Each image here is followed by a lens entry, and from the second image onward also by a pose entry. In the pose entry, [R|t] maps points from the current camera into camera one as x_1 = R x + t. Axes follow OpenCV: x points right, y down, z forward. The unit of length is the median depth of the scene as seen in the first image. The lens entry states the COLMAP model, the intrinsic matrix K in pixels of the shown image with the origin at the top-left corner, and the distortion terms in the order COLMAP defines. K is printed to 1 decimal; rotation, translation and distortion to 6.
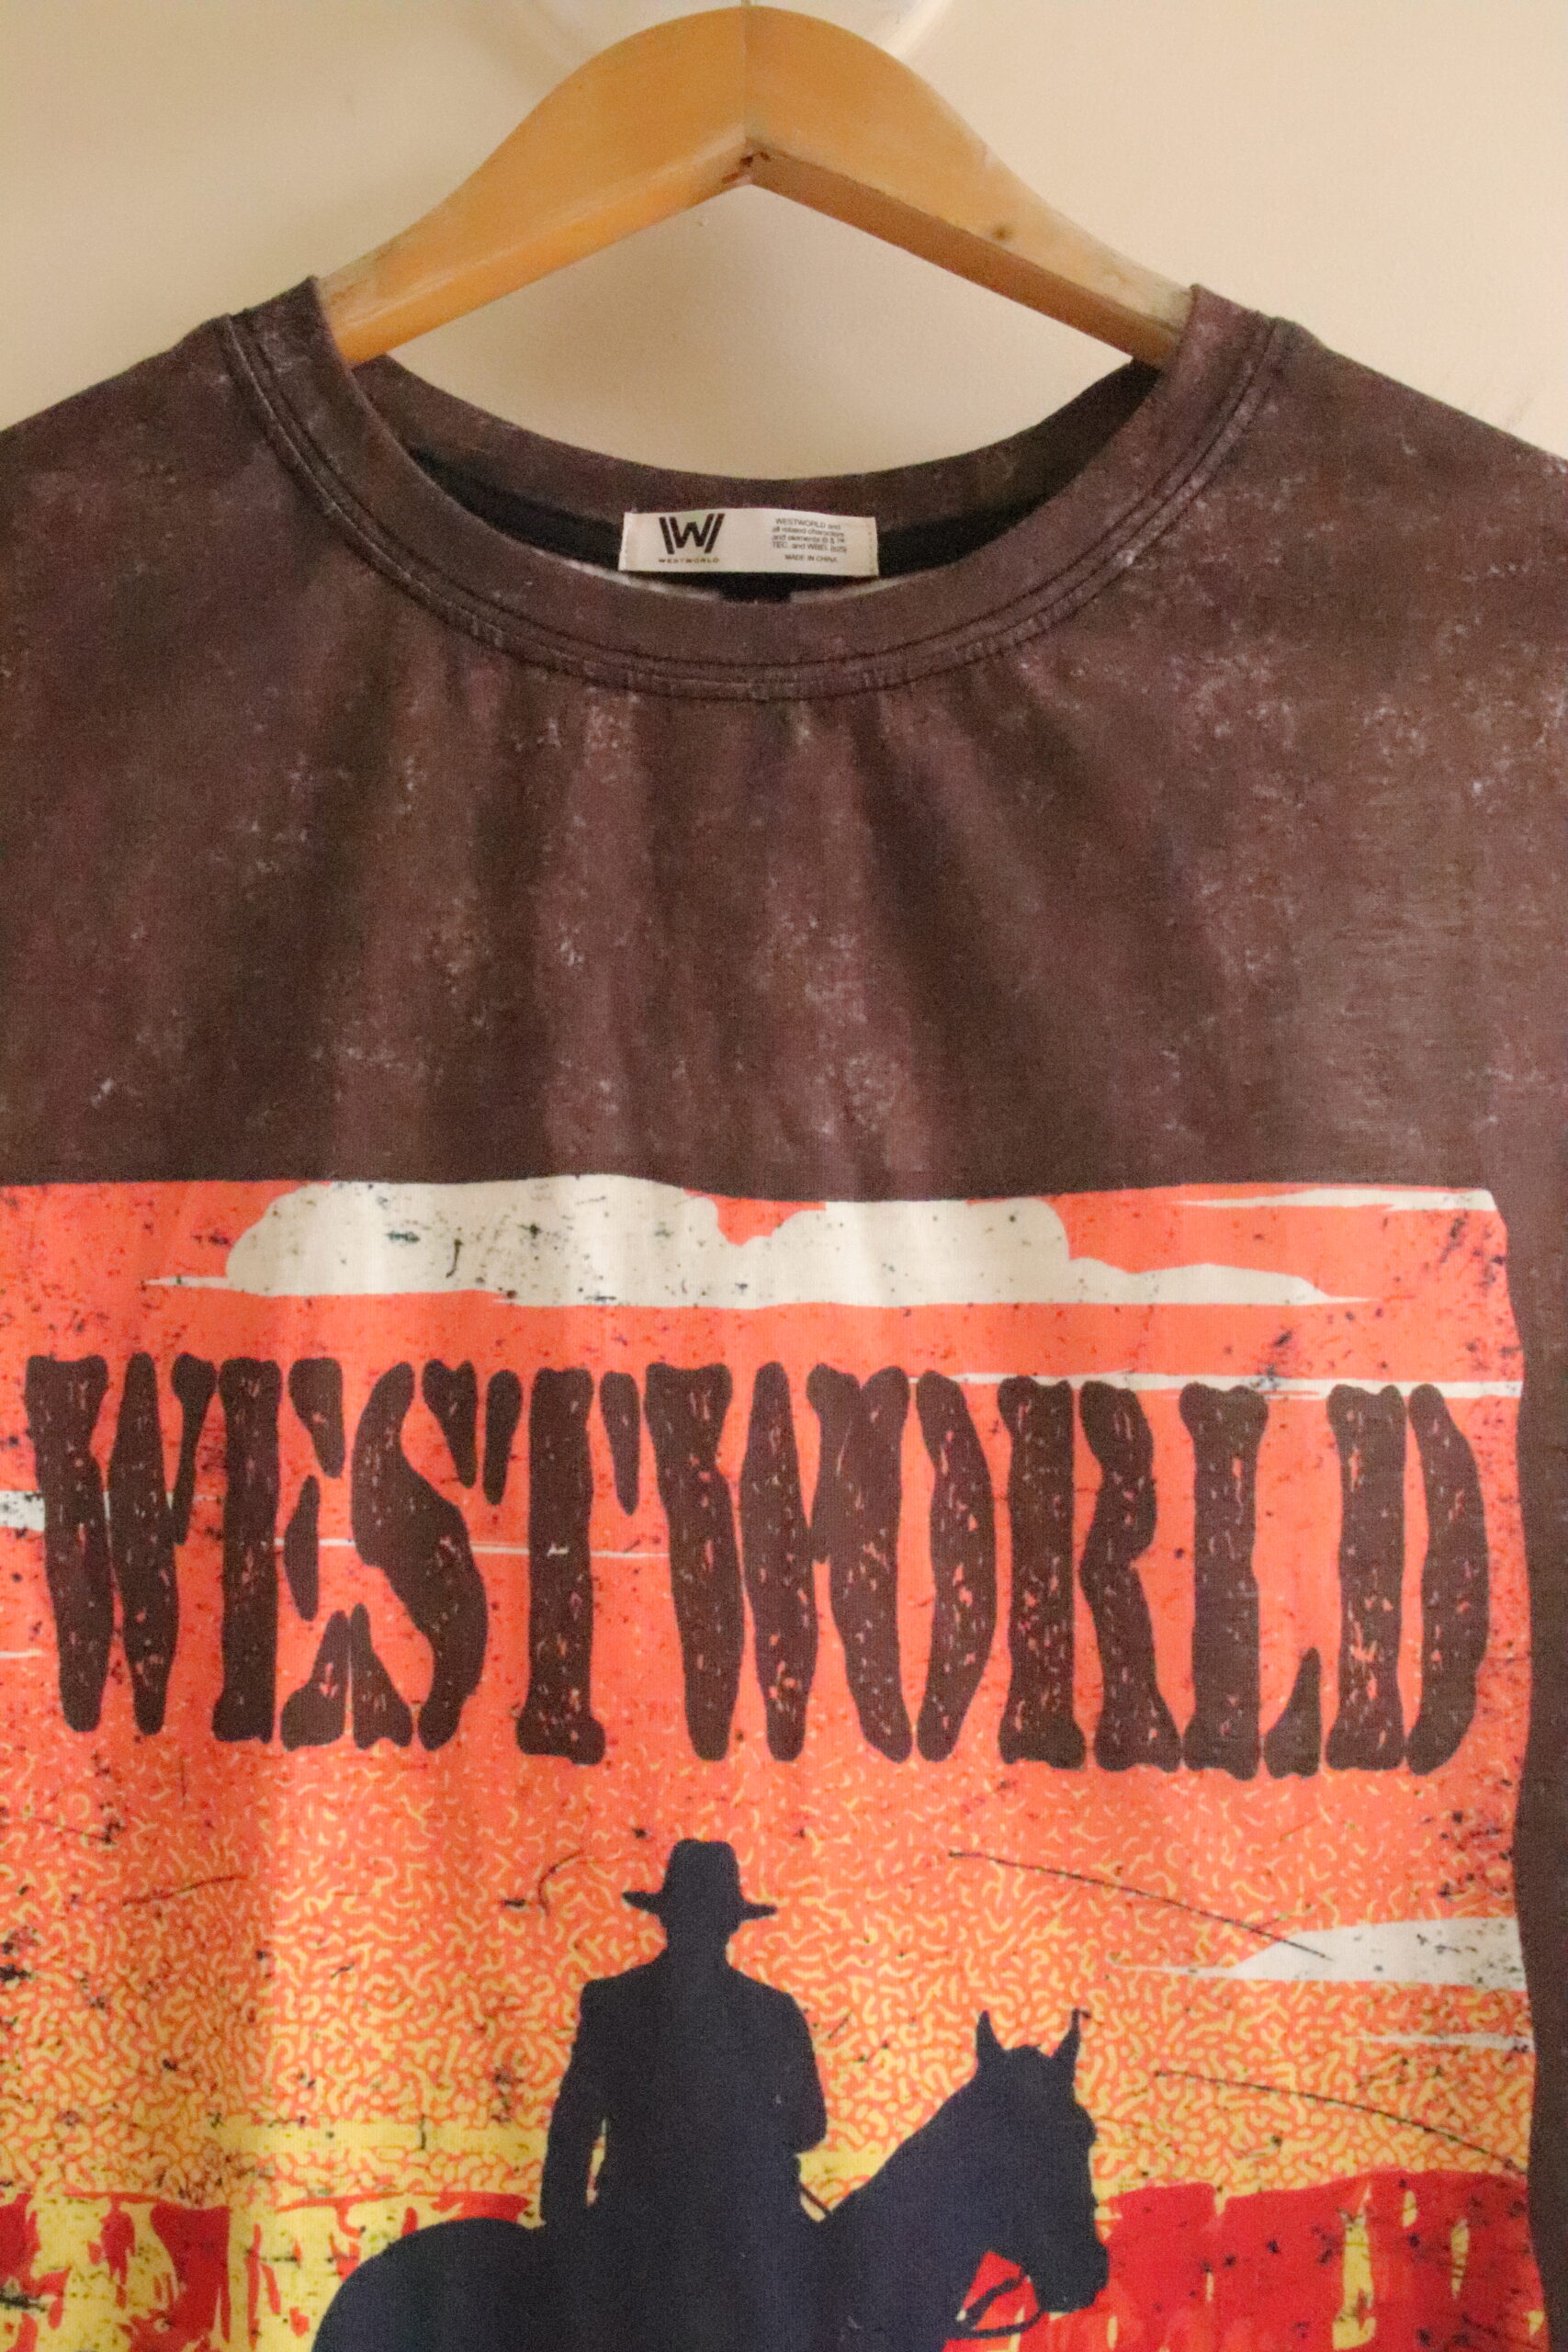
lens RADIAL K [[2158.7, 0, 769.3], [0, 2158.7, 1173.7], [0, 0, 1]] dist [-0.169995, 0.155574]
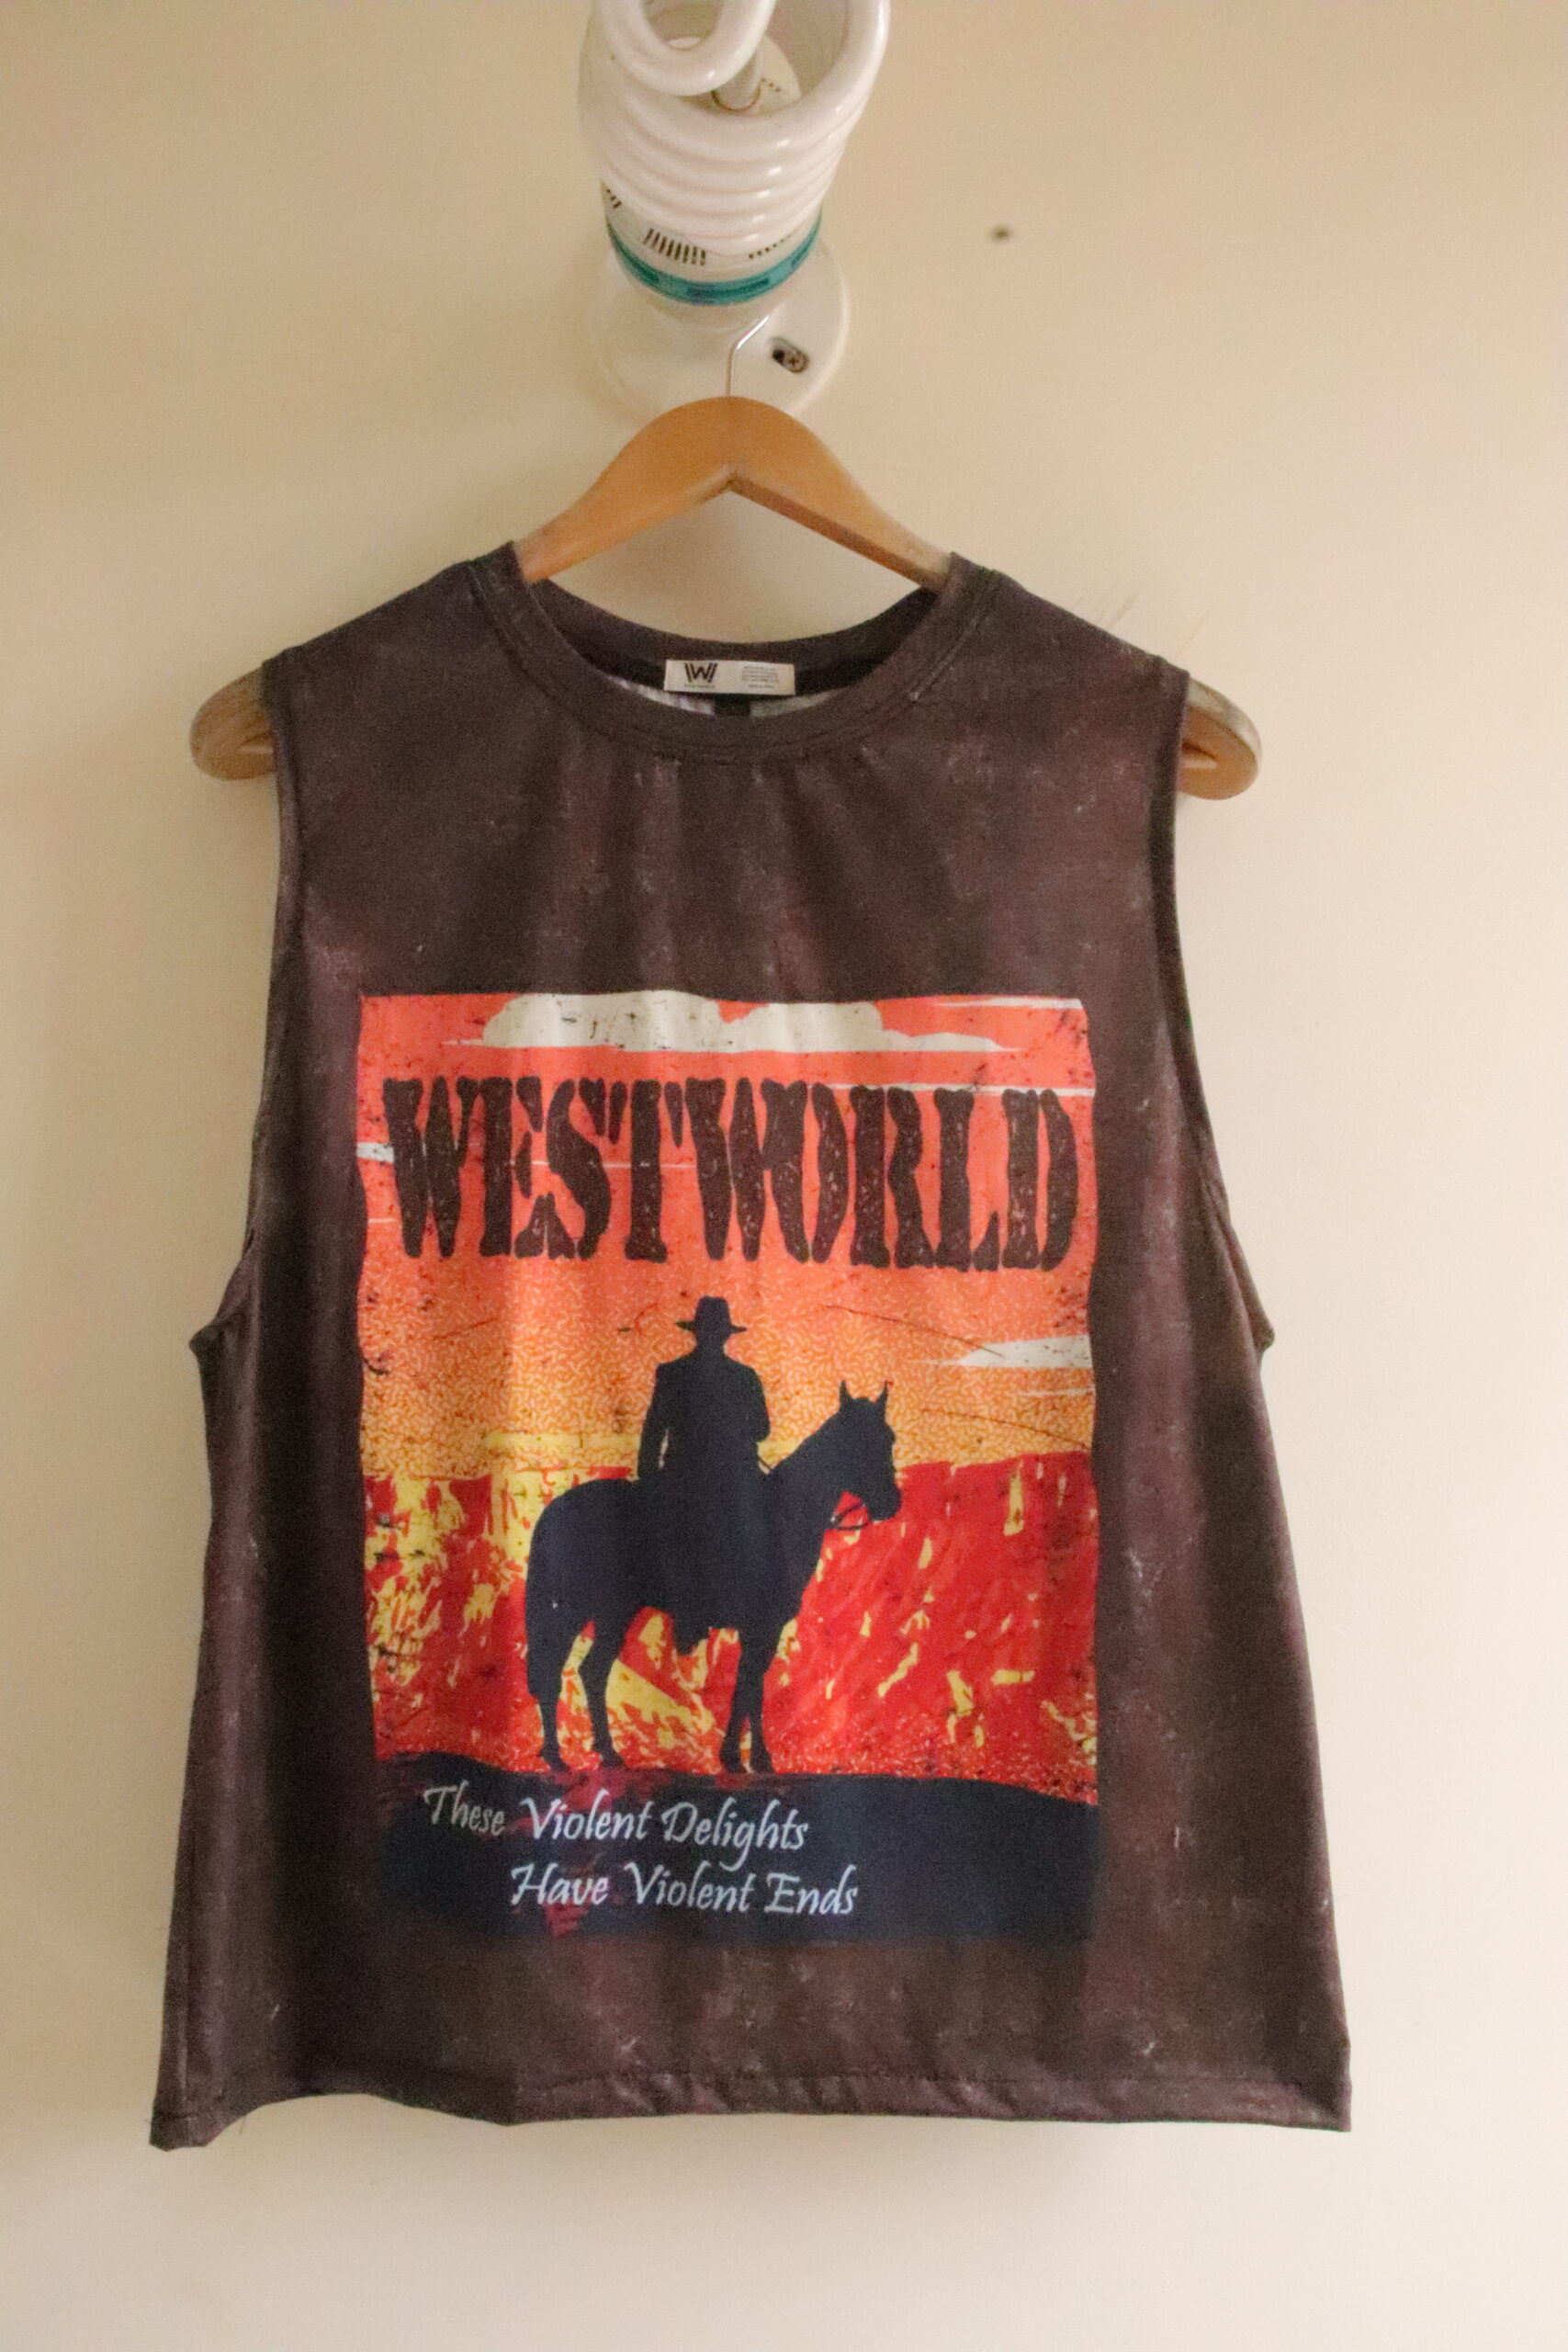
lens RADIAL K [[2158.7, 0, 800.2], [0, 2158.7, 1189.9], [0, 0, 1]] dist [-0.169995, 0.155574]
pose [[0.998466, -0.000731, 0.055355, -0.062301], [-0.002376, 0.998425, 0.056047, 0.079007], [-0.055308, -0.056092, 0.996892, -1.160451]]
